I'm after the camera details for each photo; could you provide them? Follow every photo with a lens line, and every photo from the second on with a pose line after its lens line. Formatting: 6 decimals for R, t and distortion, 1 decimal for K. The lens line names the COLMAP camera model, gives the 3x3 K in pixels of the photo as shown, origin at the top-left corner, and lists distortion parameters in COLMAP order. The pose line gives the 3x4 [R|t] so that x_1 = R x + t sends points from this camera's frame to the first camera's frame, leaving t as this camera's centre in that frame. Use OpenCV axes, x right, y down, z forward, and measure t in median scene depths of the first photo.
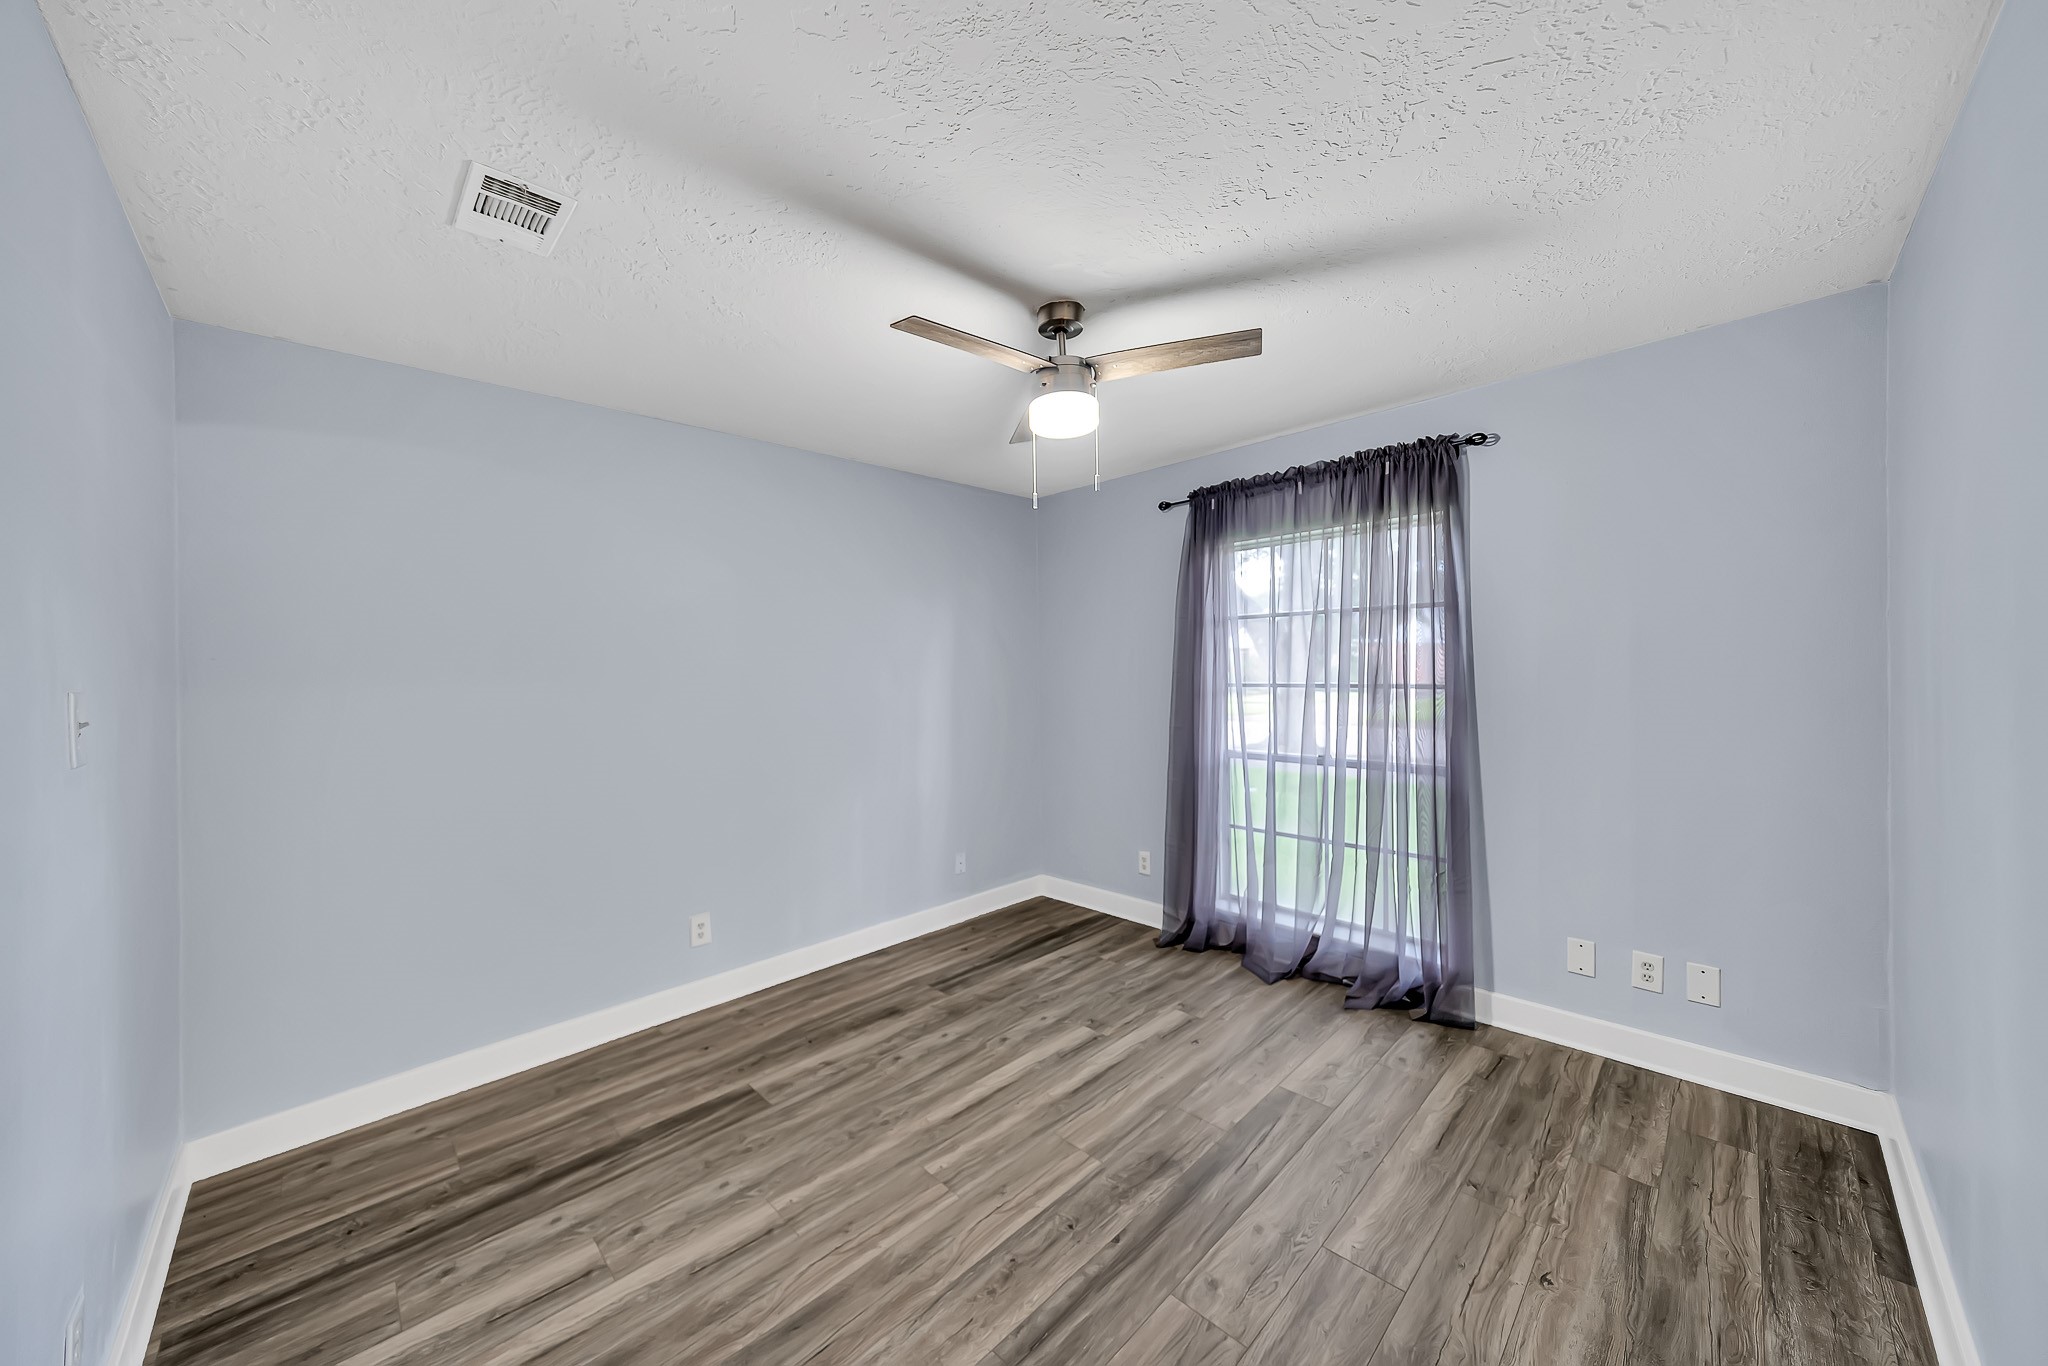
lens RADIAL K [[724.8, 0, 1019.8], [0, 724.8, 678.9], [0, 0, 1]] dist [-0.006737, 0.000373]
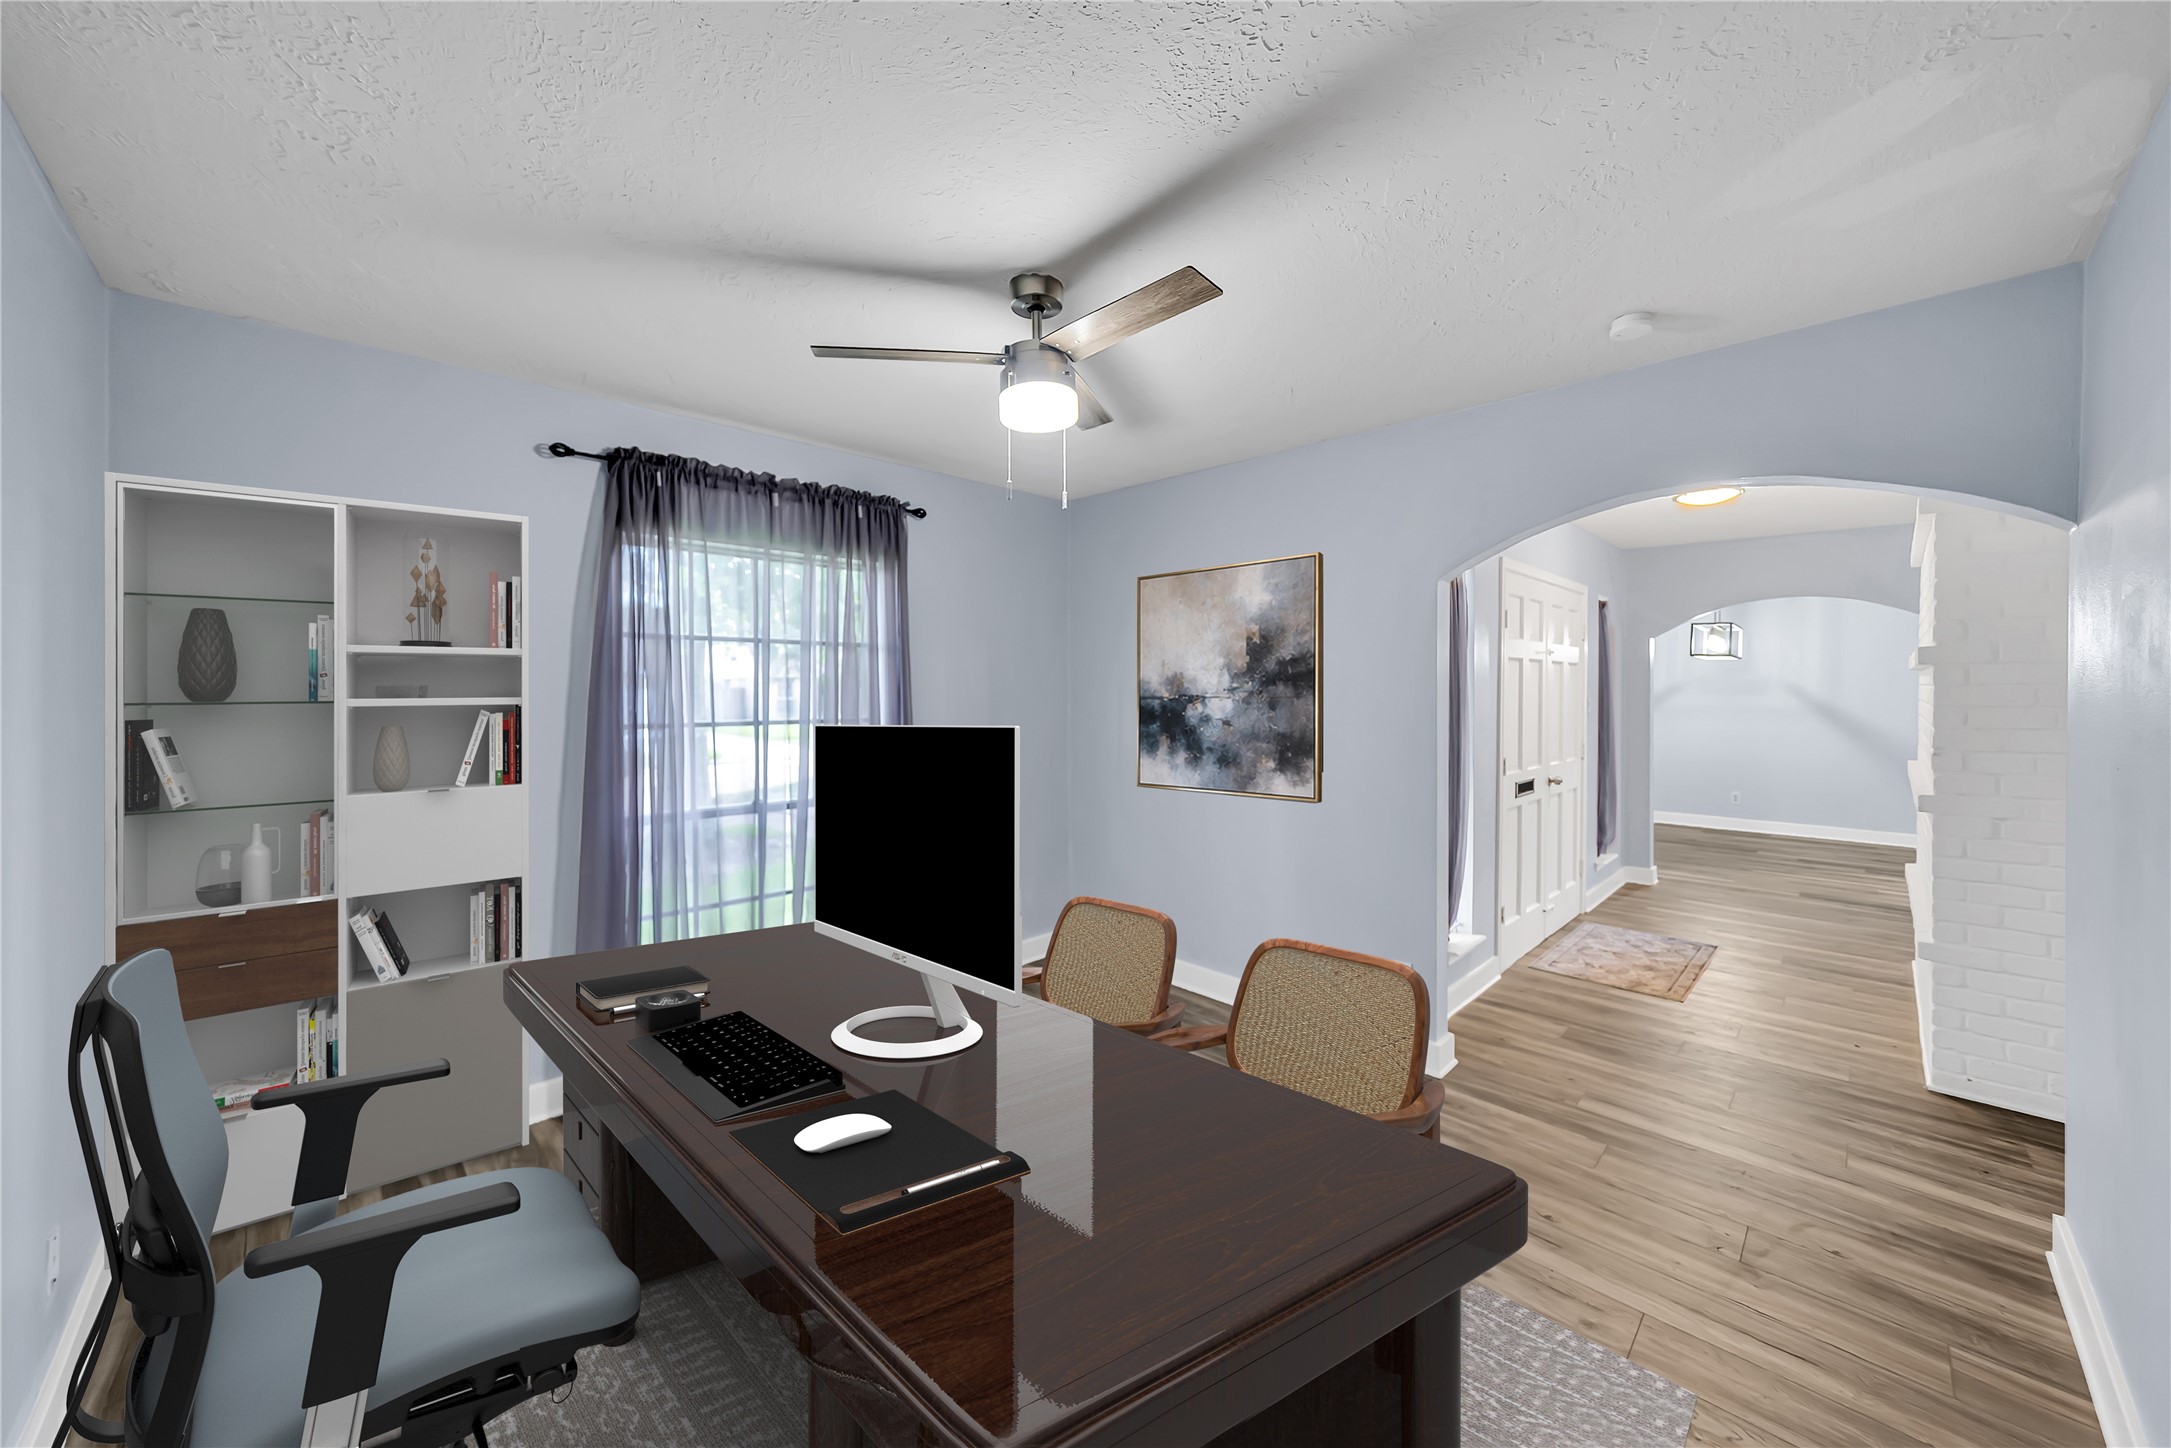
lens RADIAL K [[776.1, 0, 1085.5], [0, 776.1, 724.0], [0, 0, 1]] dist [0.000040, 0.000002]
pose [[0.011146, -0.017246, 0.999789, -0.612861], [0.018692, 0.999680, 0.017036, 0.002836], [-0.999763, 0.018499, 0.011465, 0.661079]]
